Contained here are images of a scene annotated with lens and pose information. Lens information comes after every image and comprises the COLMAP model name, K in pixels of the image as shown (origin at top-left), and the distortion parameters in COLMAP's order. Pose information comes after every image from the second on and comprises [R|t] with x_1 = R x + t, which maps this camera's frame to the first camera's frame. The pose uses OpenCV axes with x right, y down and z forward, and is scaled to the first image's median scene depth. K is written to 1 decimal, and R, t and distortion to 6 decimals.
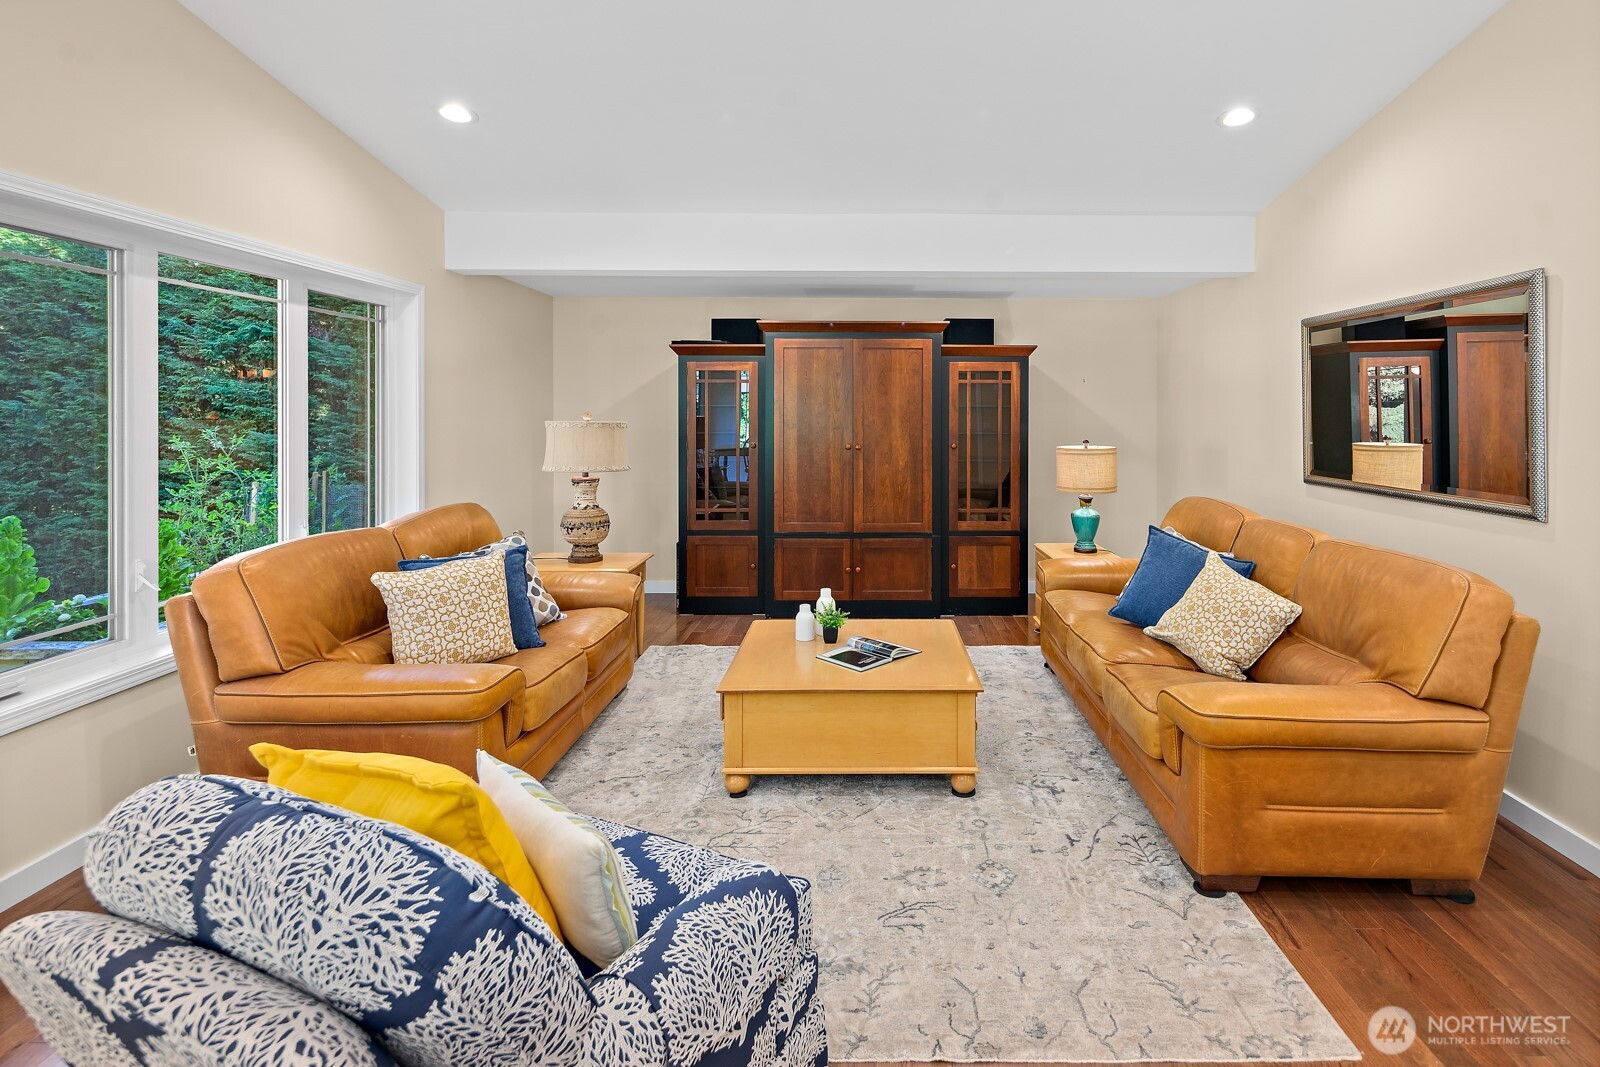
lens RADIAL K [[793.5, 0, 866.5], [0, 793.5, 416.1], [0, 0, 1]] dist [0.011609, -0.005781]
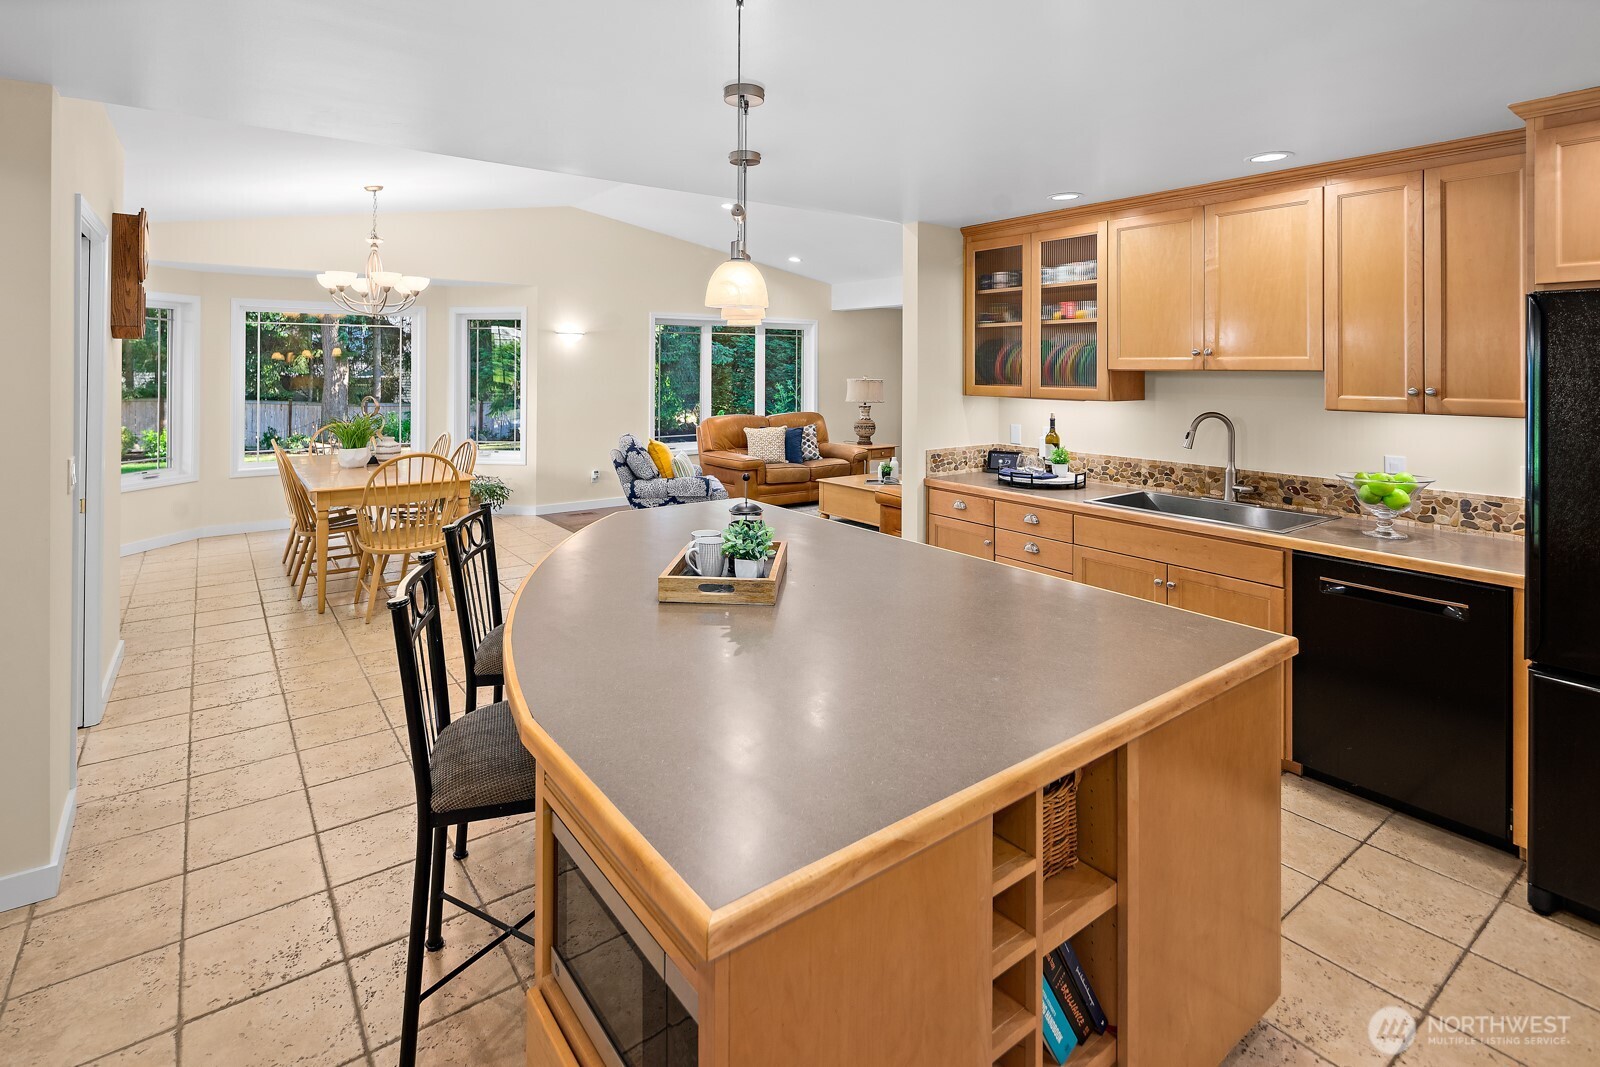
lens RADIAL K [[790.7, 0, 789.9], [0, 790.7, 358.8], [0, 0, 1]] dist [0.002029, -0.000568]
pose [[0.590889, -0.007286, -0.806720, 1.527821], [-0.007243, 0.999871, -0.014336, -0.019669], [0.806720, 0.014314, 0.590760, -0.520126]]
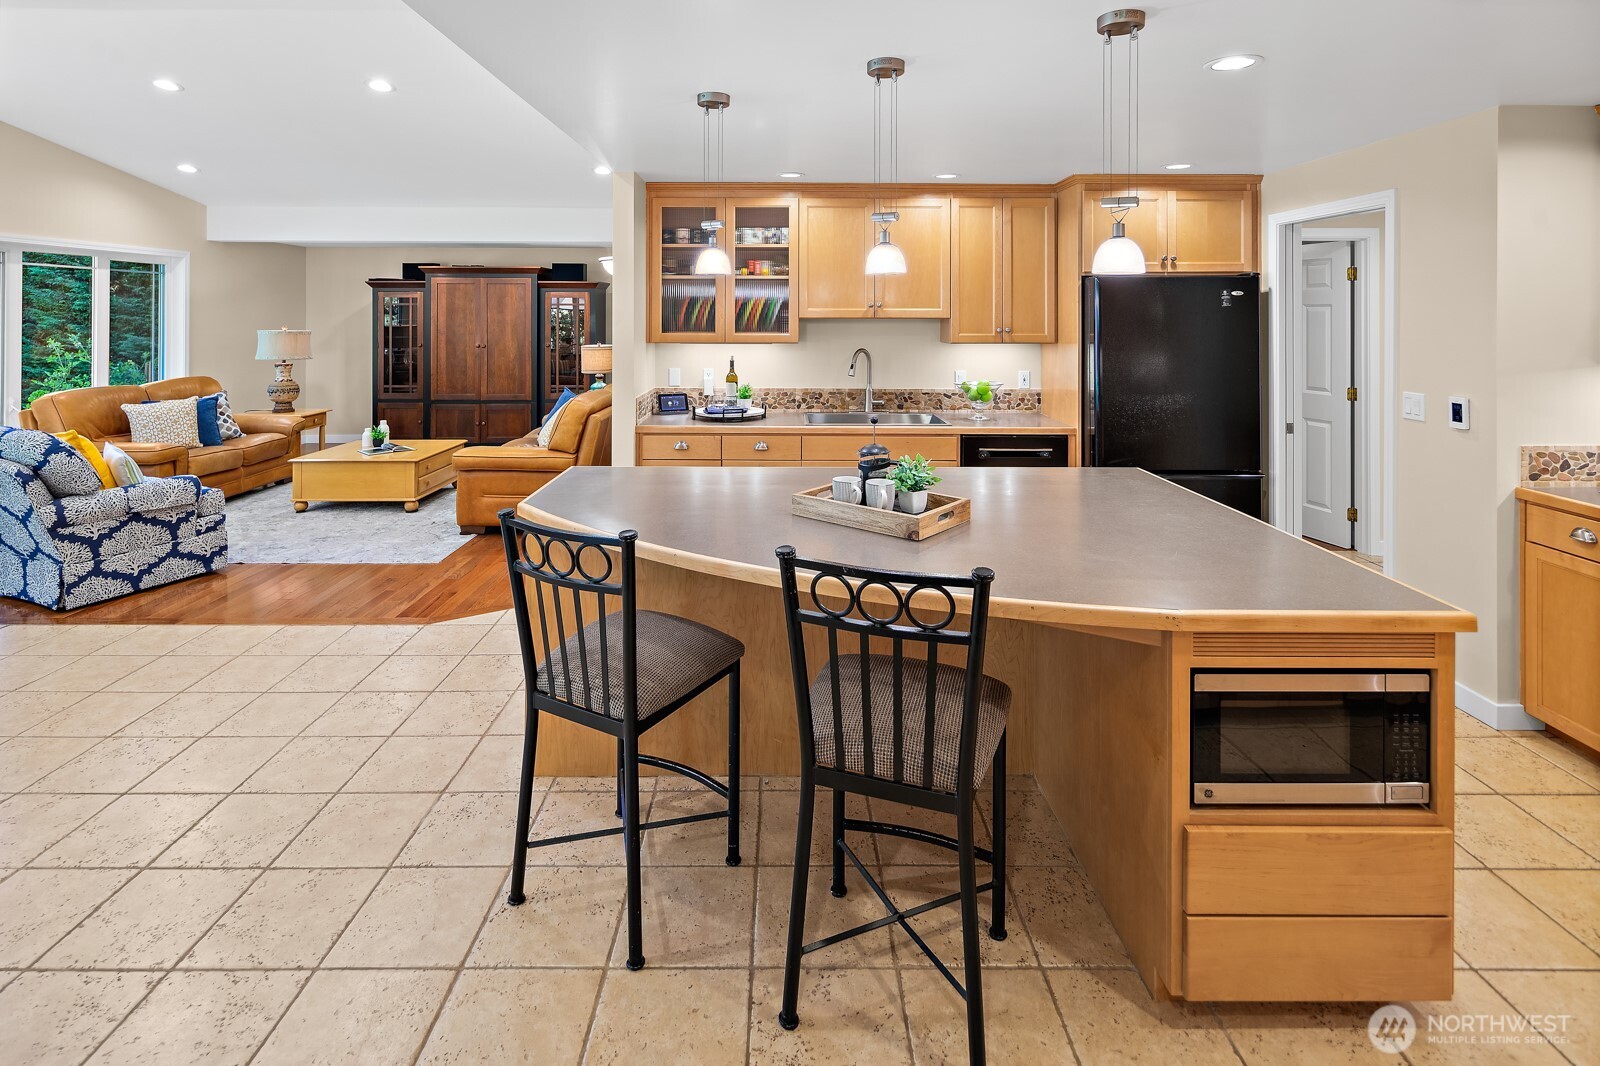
lens RADIAL K [[785.2, 0, 794.8], [0, 785.2, 309.1], [0, 0, 1]] dist [0.002863, -0.002264]
pose [[0.999983, -0.000435, 0.005786, 0.904449], [0.000509, 0.999918, -0.012796, -0.021195], [-0.005780, 0.012799, 0.999901, -0.861125]]
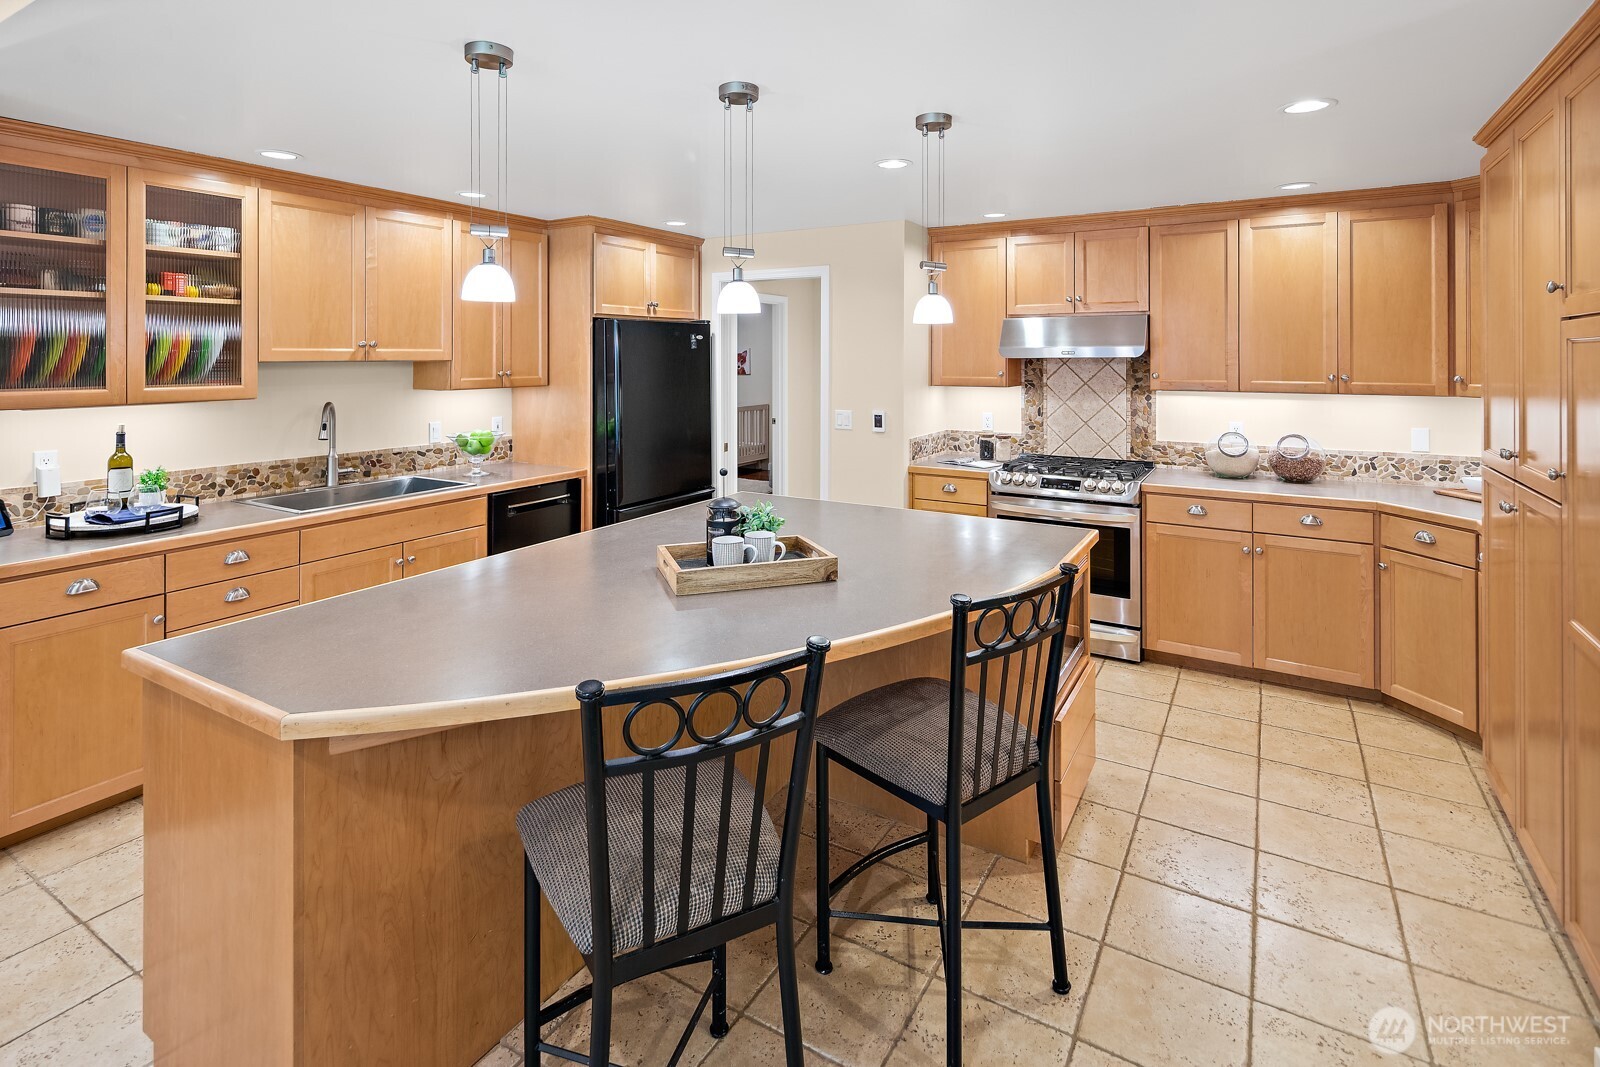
lens RADIAL K [[790.7, 0, 789.9], [0, 790.7, 358.8], [0, 0, 1]] dist [0.002029, -0.000568]
pose [[0.519876, -0.007116, 0.854212, 0.457123], [0.008109, 0.999961, 0.003394, -0.025465], [-0.854203, 0.005162, 0.519914, -0.543379]]
